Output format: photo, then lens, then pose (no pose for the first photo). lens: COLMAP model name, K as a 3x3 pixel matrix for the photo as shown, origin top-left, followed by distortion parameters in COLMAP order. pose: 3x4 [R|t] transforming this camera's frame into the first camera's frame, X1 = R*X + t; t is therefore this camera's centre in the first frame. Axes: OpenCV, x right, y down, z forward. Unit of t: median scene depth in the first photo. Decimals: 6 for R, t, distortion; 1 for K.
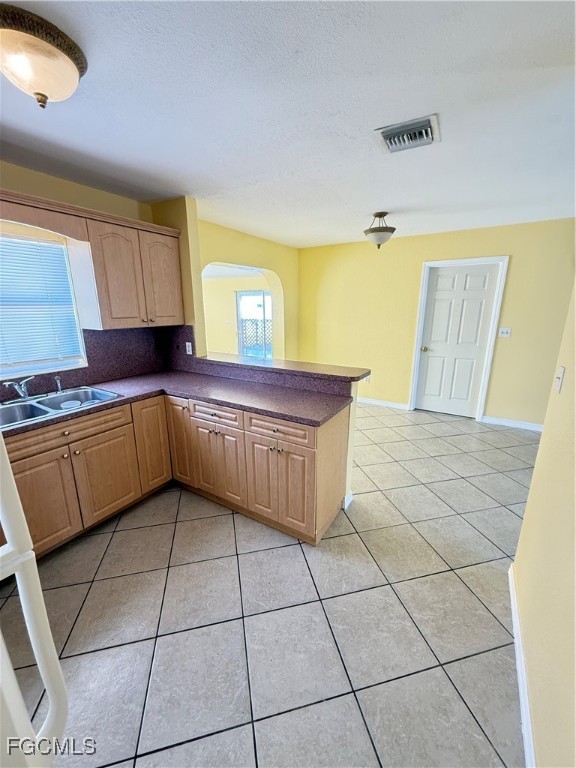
lens RADIAL K [[307.2, 0, 283.5], [0, 307.2, 383.1], [0, 0, 1]] dist [0.002248, 0.000011]
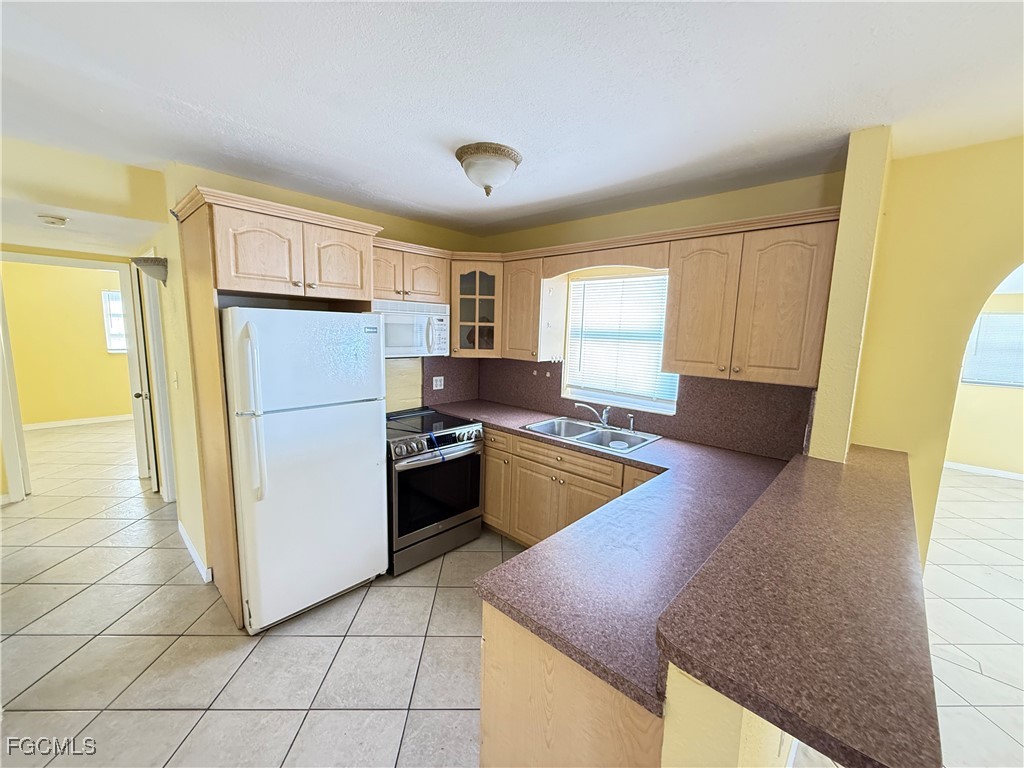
lens RADIAL K [[409.6, 0, 508.8], [0, 409.6, 383.8], [0, 0, 1]] dist [0.002248, 0.000011]
pose [[-0.191975, 0.131027, -0.972614, 0.531572], [-0.270165, 0.945700, 0.180727, -0.231713], [0.943481, 0.297461, -0.146152, 0.793050]]
